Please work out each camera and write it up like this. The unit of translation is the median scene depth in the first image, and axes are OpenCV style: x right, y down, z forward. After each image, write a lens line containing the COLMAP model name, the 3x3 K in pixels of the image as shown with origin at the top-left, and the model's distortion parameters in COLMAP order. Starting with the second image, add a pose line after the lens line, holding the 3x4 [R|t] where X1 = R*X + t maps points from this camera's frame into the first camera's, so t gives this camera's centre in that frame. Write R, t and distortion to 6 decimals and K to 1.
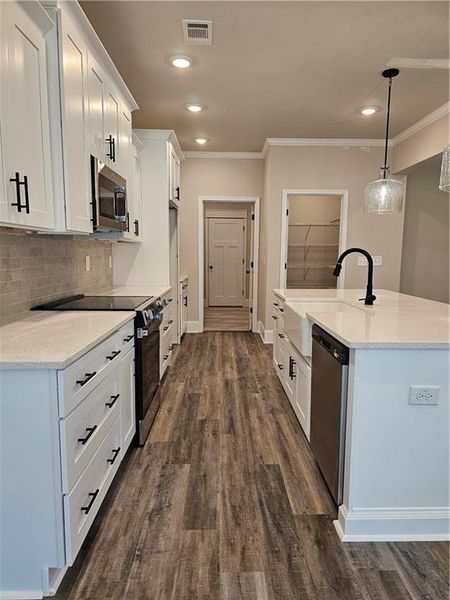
lens RADIAL K [[402.8, 0, 227.2], [0, 402.8, 301.3], [0, 0, 1]] dist [0.038989, -0.016848]
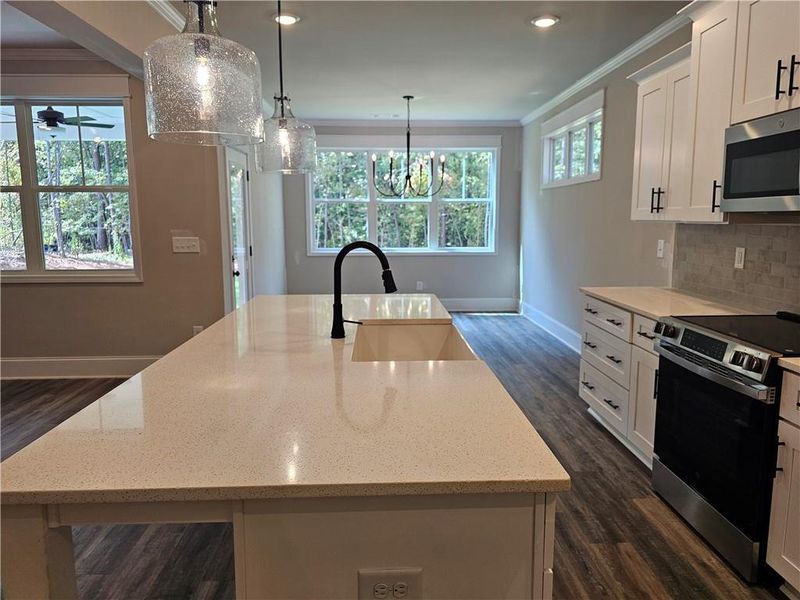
lens RADIAL K [[537.1, 0, 402.3], [0, 537.1, 300.0], [0, 0, 1]] dist [0.038989, -0.016848]
pose [[-0.999669, -0.005109, -0.025200, 0.319312], [-0.011539, 0.964960, 0.262144, -0.278993], [0.022977, 0.262348, -0.964700, 1.983297]]
